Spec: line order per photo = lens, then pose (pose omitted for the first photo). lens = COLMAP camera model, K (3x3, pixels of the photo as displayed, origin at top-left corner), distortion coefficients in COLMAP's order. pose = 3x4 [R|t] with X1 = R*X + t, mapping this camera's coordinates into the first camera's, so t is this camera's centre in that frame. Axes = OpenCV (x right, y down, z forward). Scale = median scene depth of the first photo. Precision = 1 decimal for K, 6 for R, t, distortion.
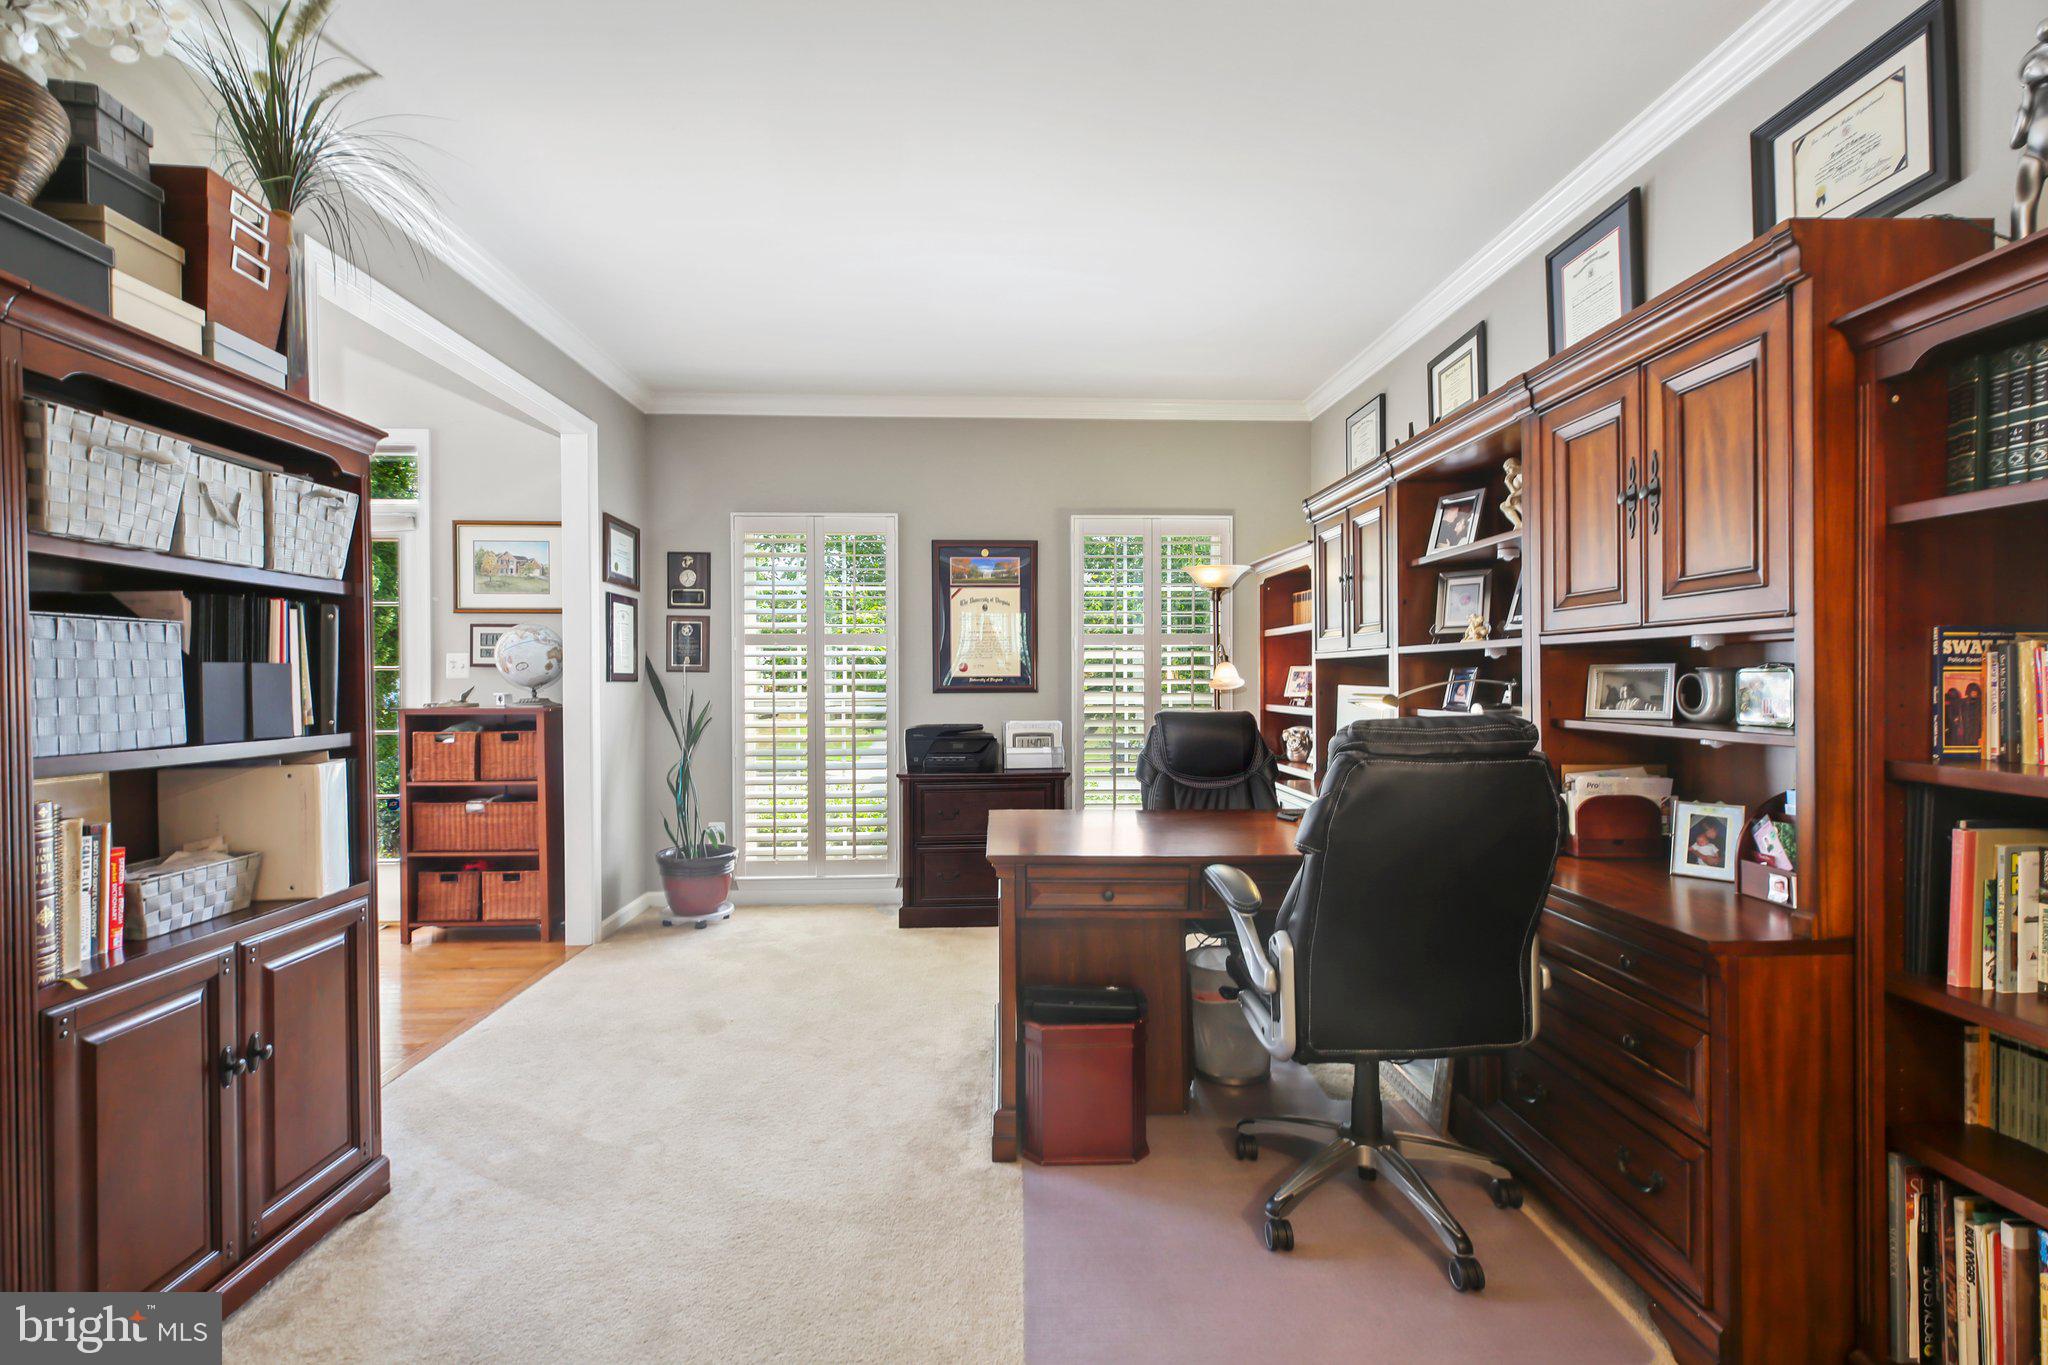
lens RADIAL K [[904.9, 0, 1026.2], [0, 904.9, 681.4], [0, 0, 1]] dist [-0.000172, 0.000098]
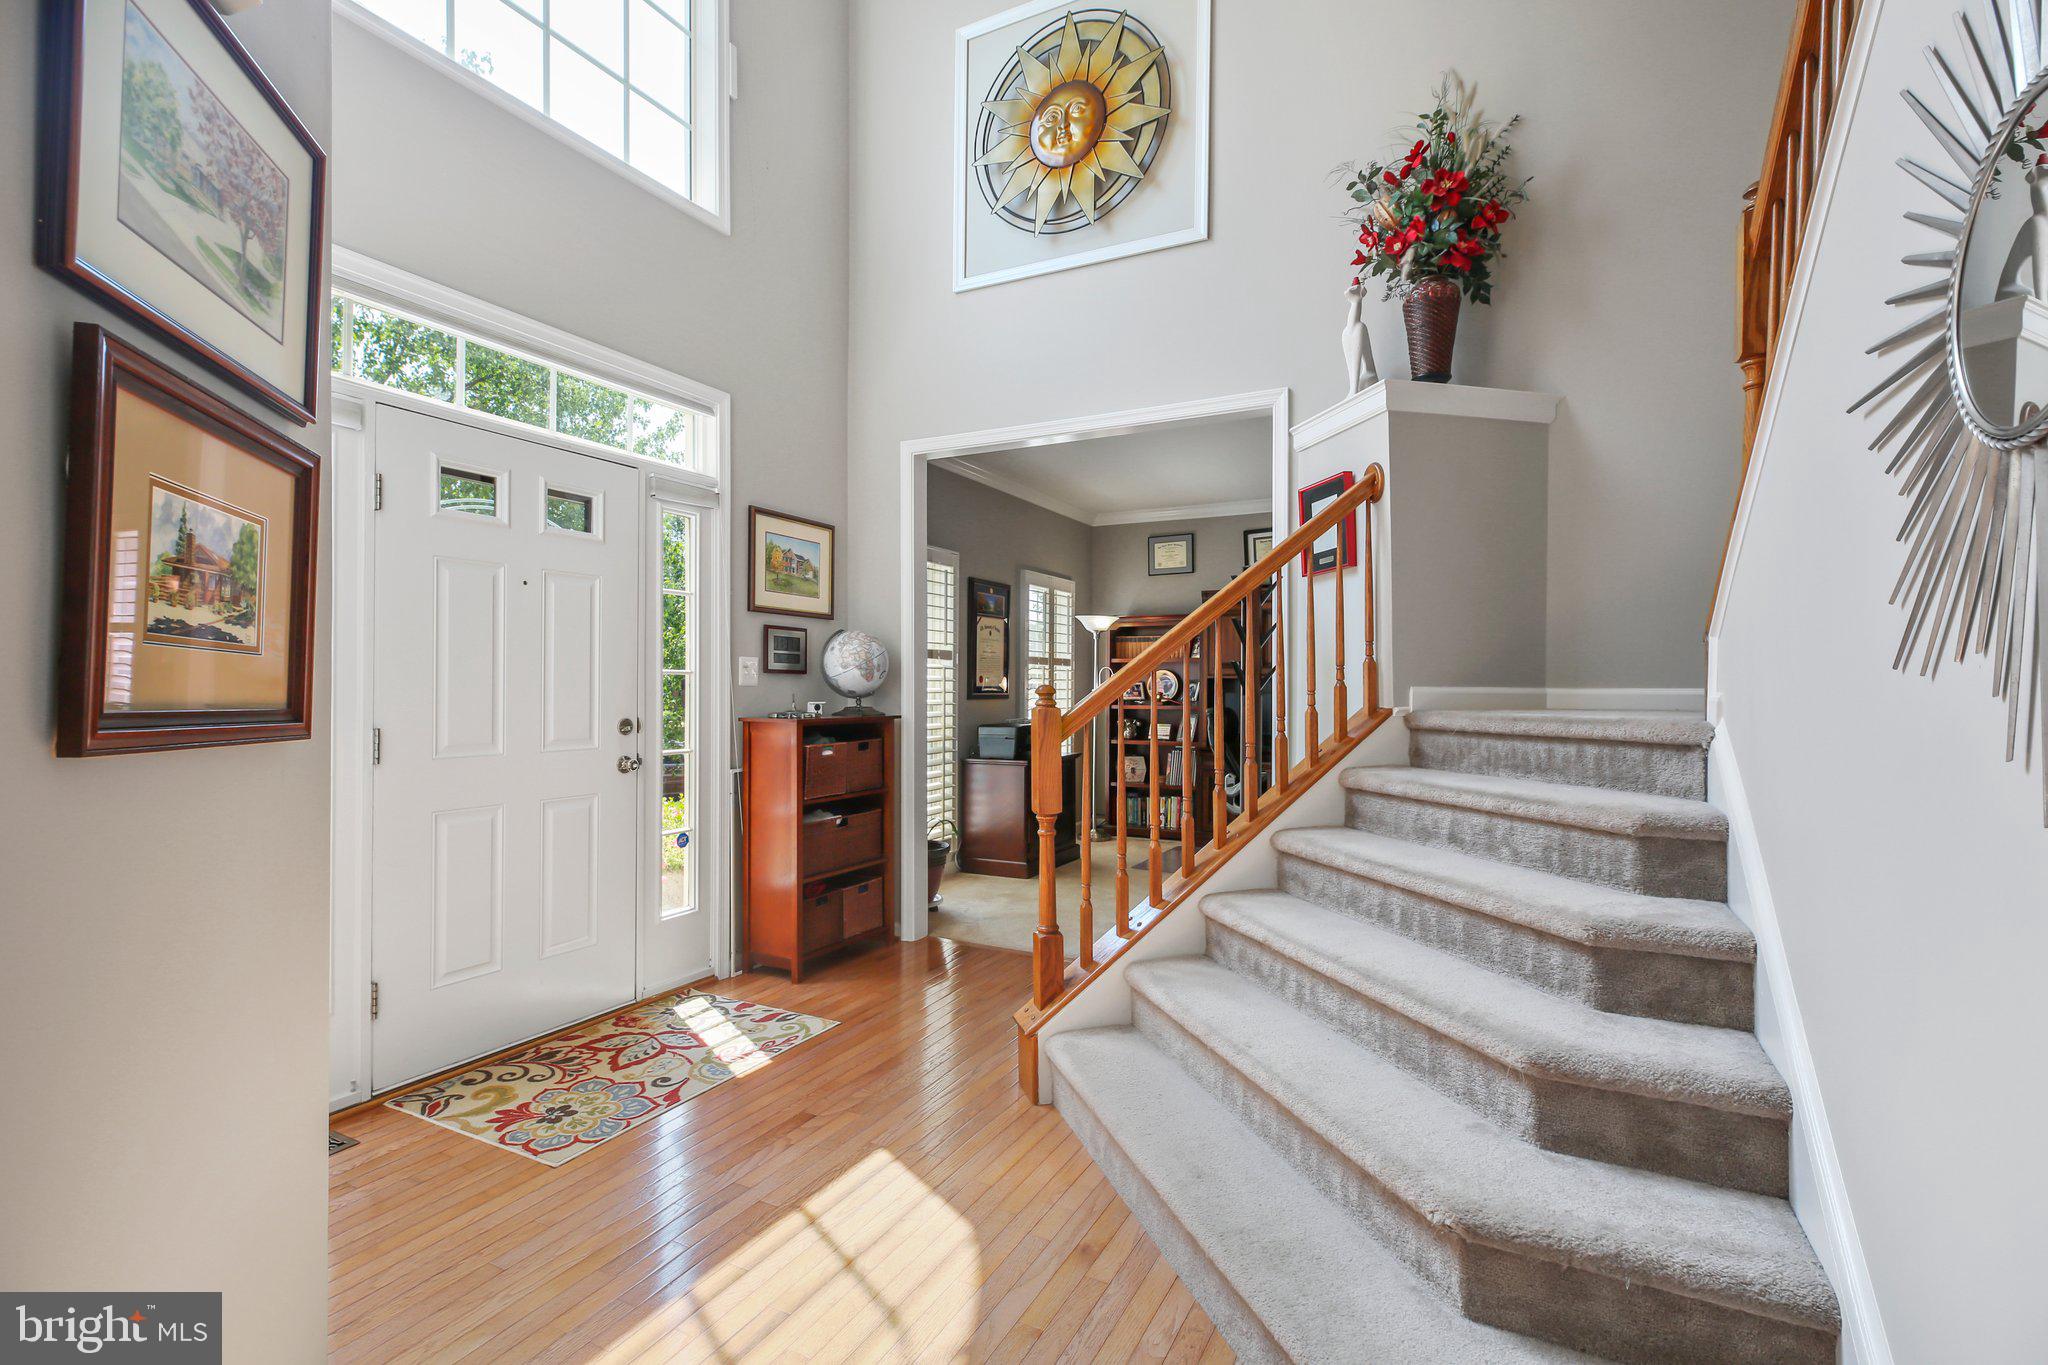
lens RADIAL K [[904.9, 0, 1028.2], [0, 904.9, 683.6], [0, 0, 1]] dist [-0.000172, 0.000098]
pose [[0.512369, 0.005493, 0.858748, -1.240466], [0.001863, 0.999970, -0.007508, 0.001469], [-0.858763, 0.005447, 0.512344, 0.319293]]
